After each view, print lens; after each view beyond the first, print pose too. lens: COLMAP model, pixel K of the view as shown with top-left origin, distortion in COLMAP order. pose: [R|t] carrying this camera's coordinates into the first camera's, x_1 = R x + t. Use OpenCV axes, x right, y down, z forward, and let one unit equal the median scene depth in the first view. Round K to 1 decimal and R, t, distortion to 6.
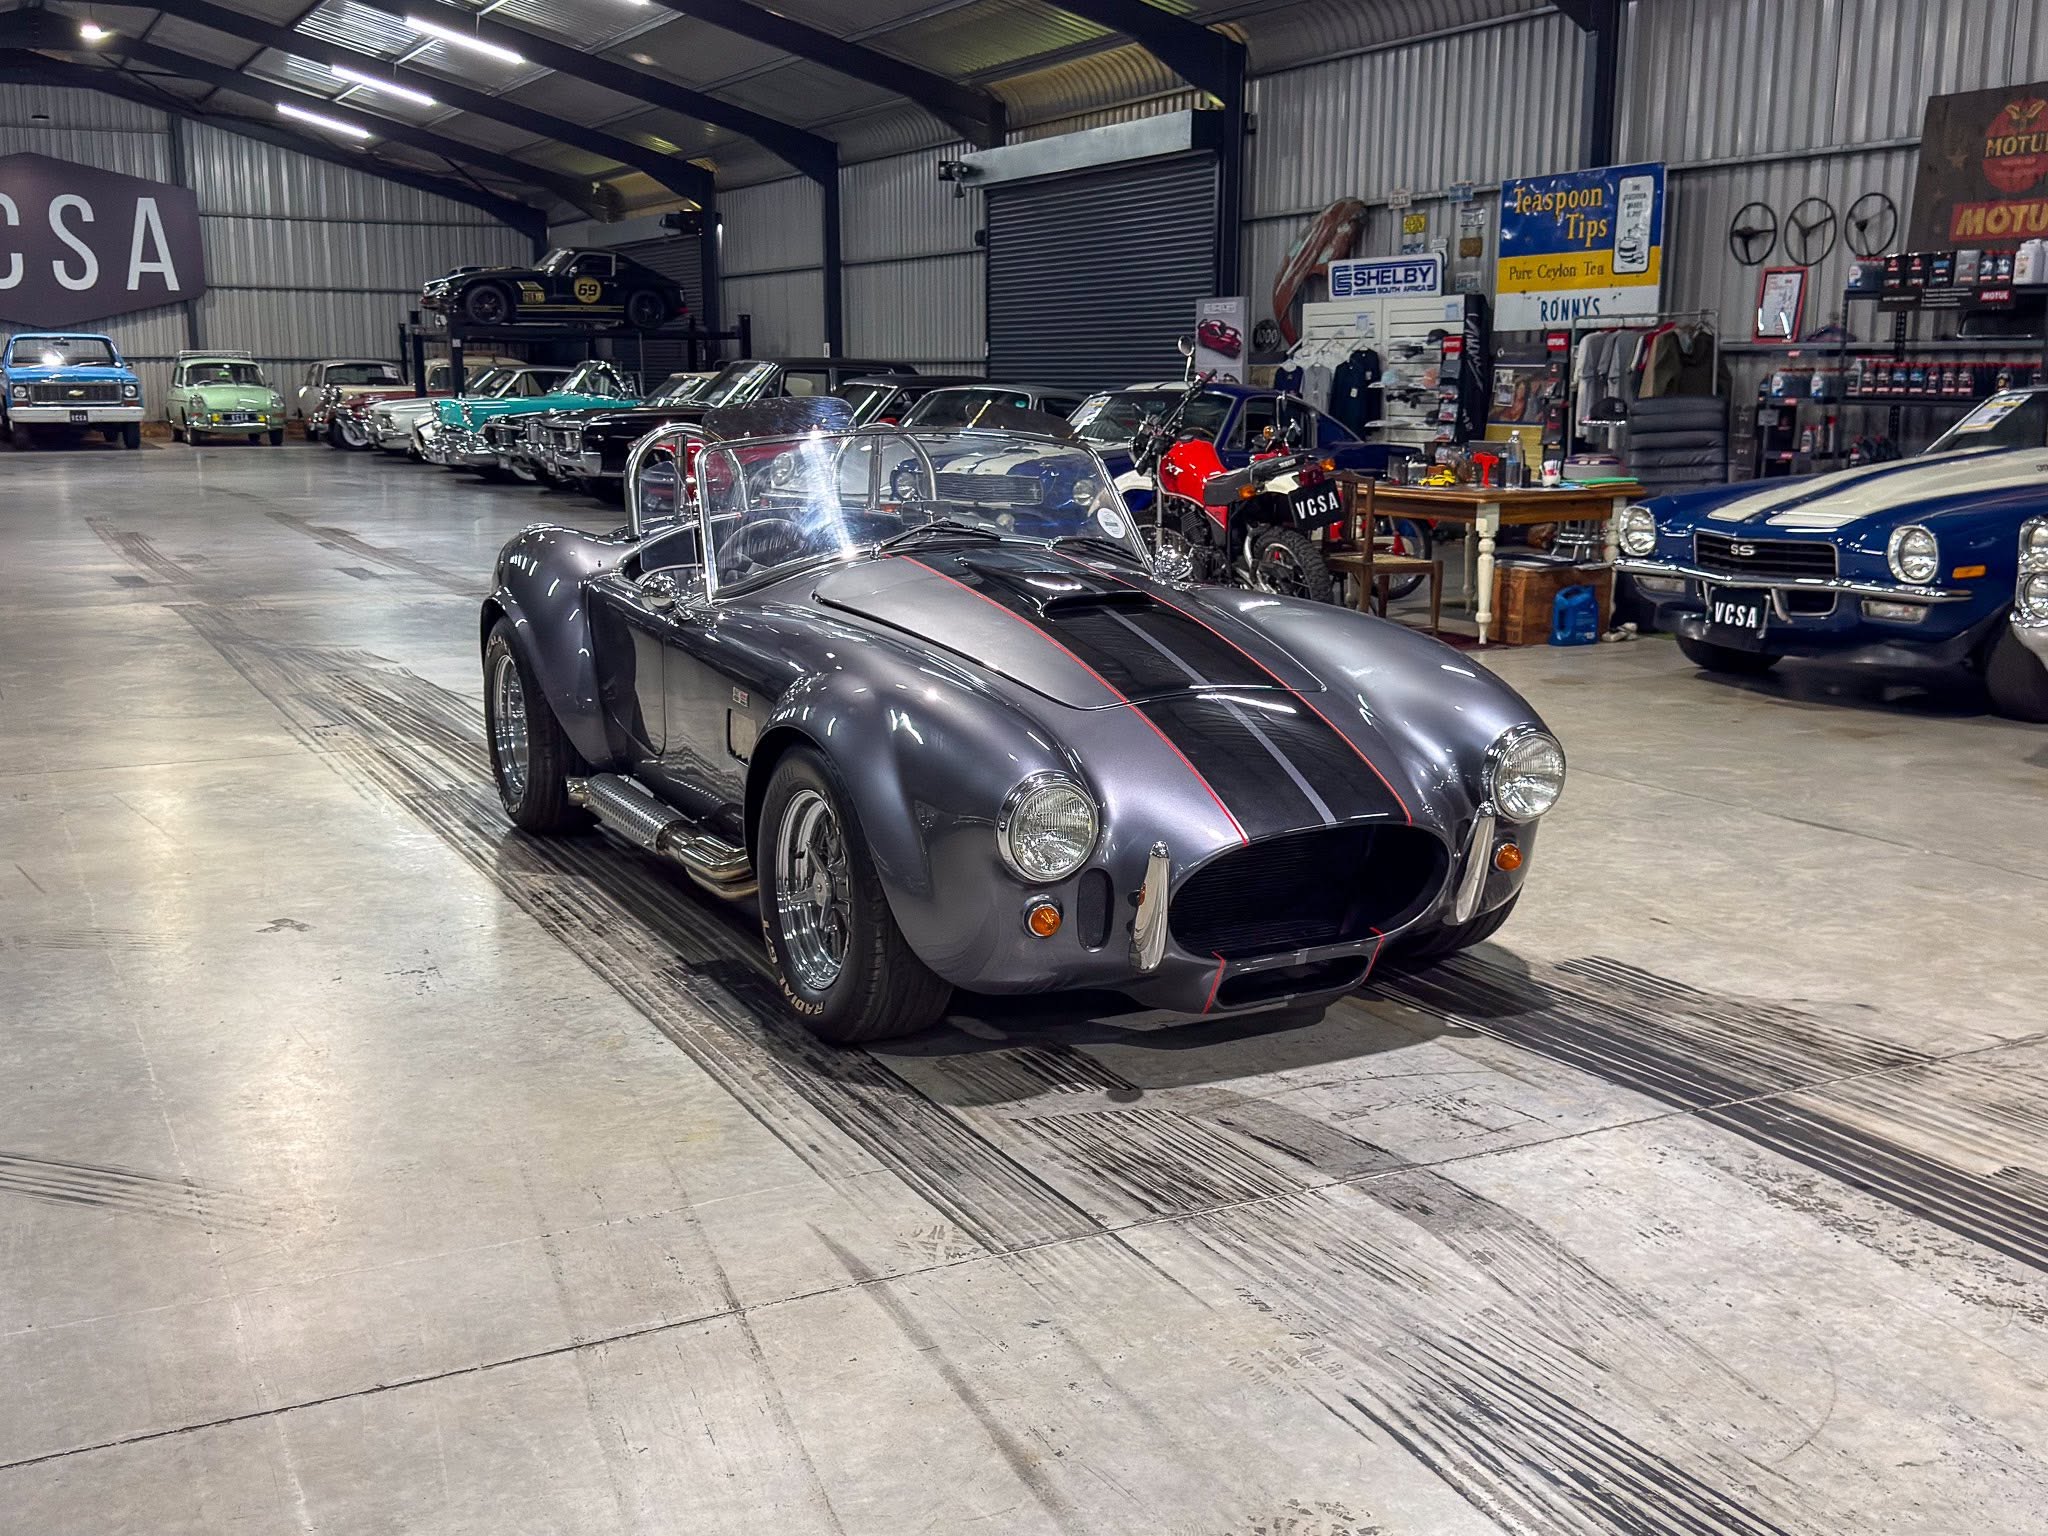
lens RADIAL K [[2057.8, 0, 1019.8], [0, 2057.8, 825.7], [0, 0, 1]] dist [0.167663, -0.322282]
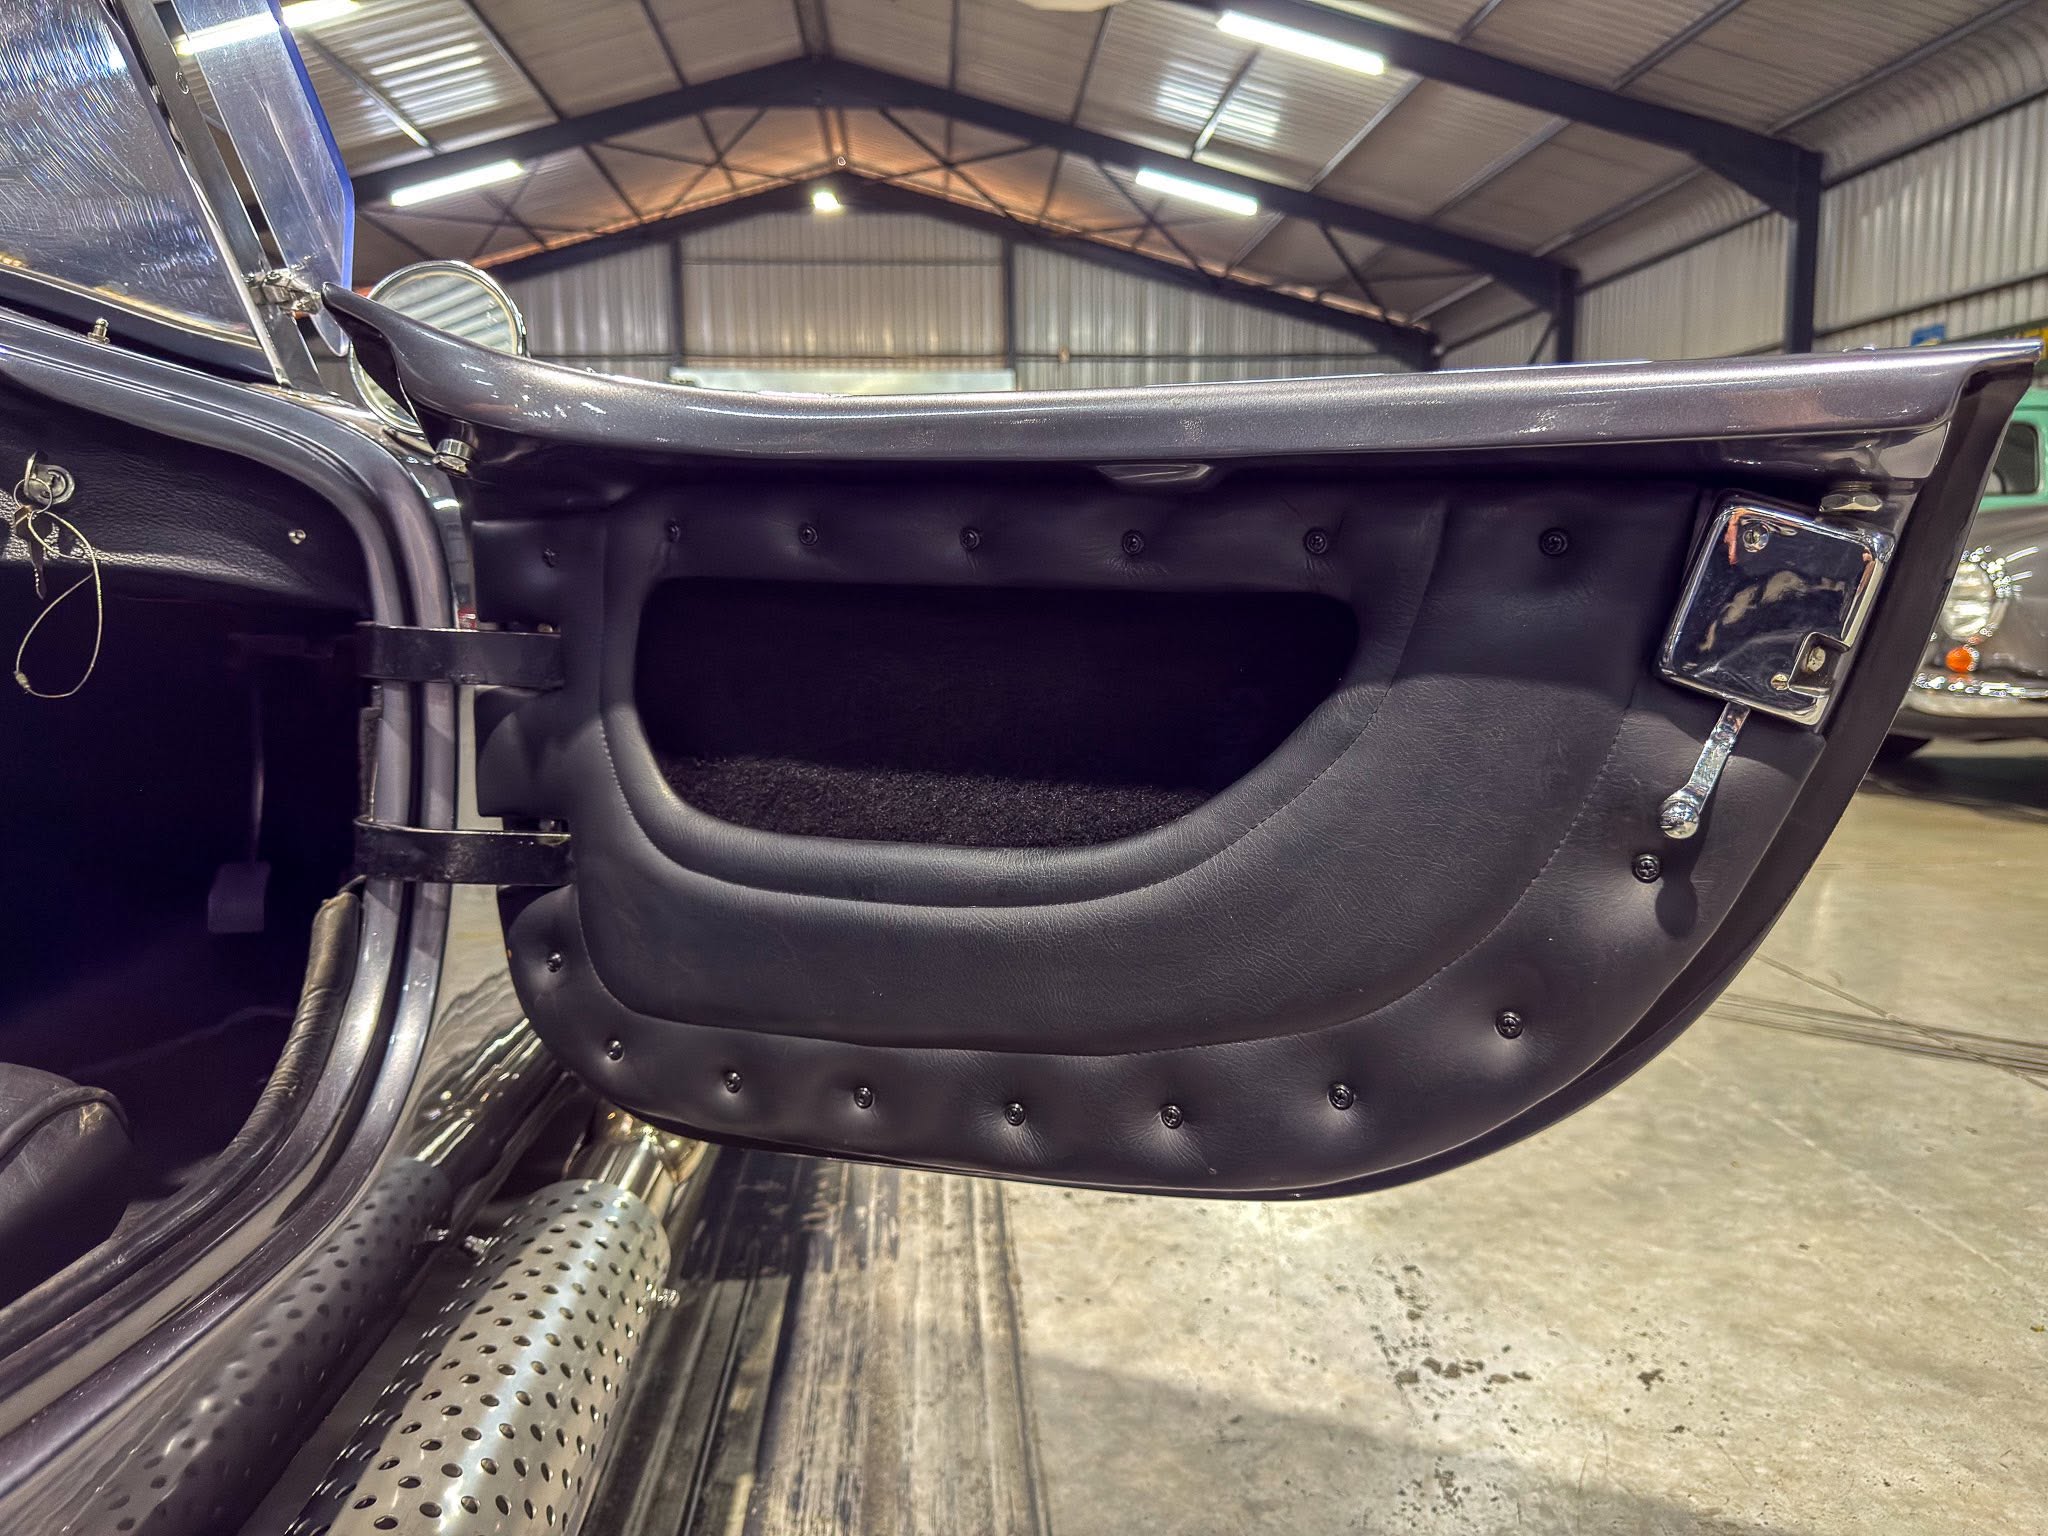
lens RADIAL K [[1465.1, 0, 1026.2], [0, 1465.1, 780.1], [0, 0, 1]] dist [0.045298, -0.078083]
pose [[-0.916562, -0.044970, 0.397357, -0.096158], [0.096194, 0.939686, 0.328233, -0.036618], [-0.388152, 0.339069, -0.856954, 0.365659]]
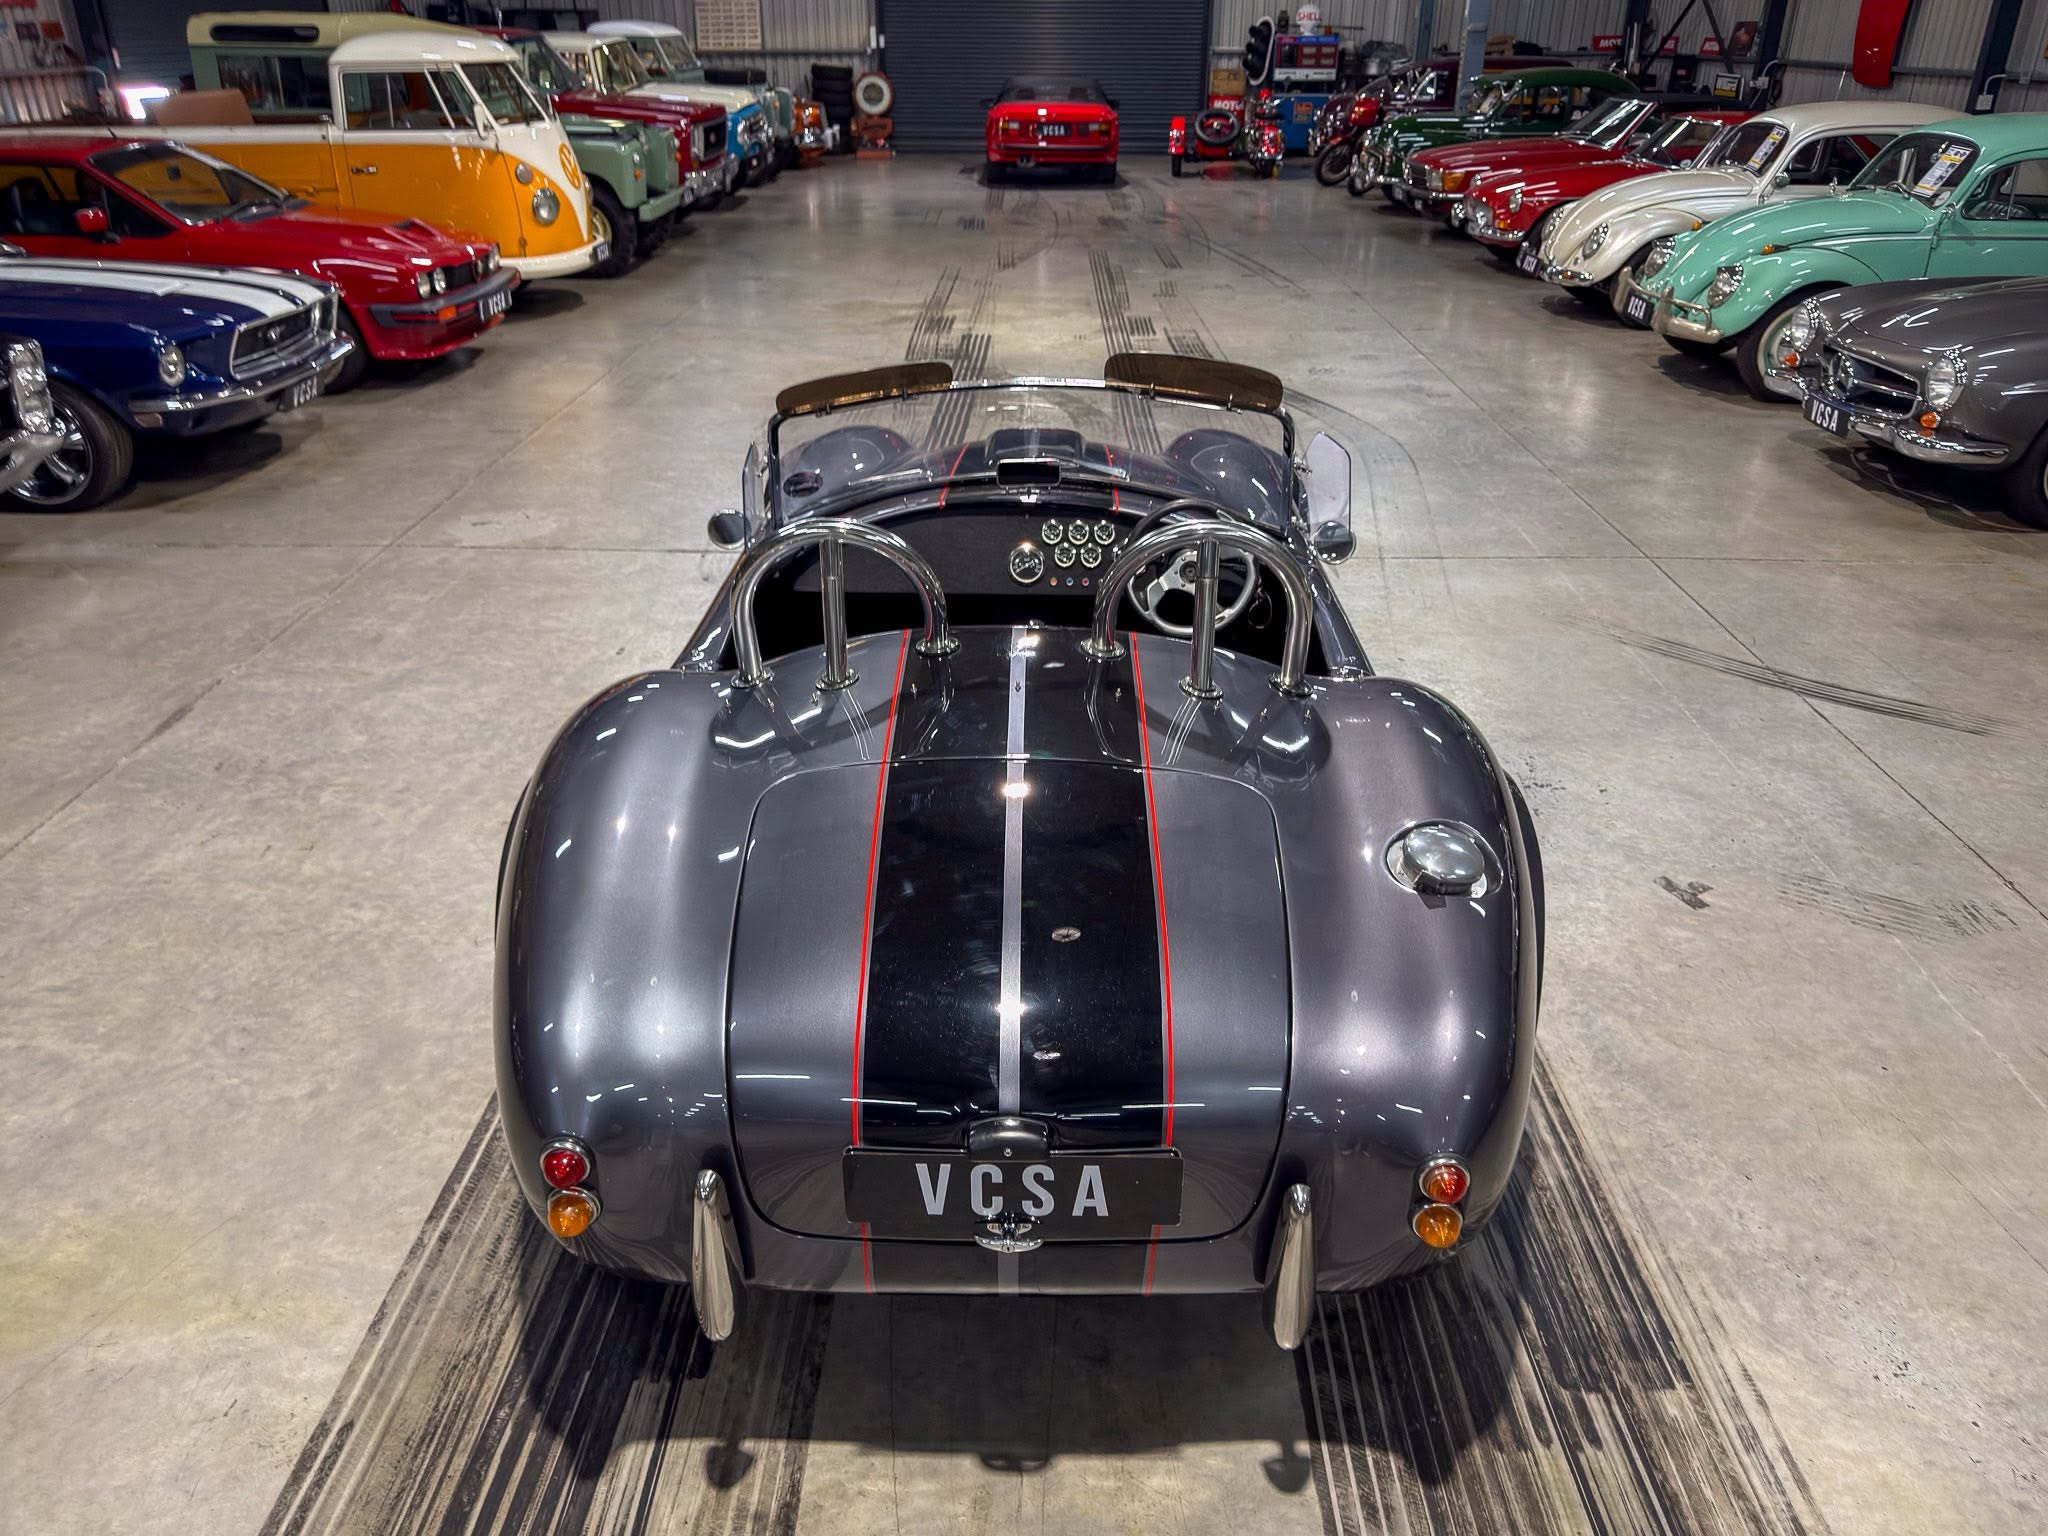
lens RADIAL K [[1512.7, 0, 1022.2], [0, 1512.7, 760.5], [0, 0, 1]] dist [0.007811, -0.004626]
pose [[-0.879106, -0.213873, 0.425947, -0.119577], [0.098341, 0.793051, 0.601165, -0.153737], [-0.466371, 0.570376, -0.676143, 0.523175]]
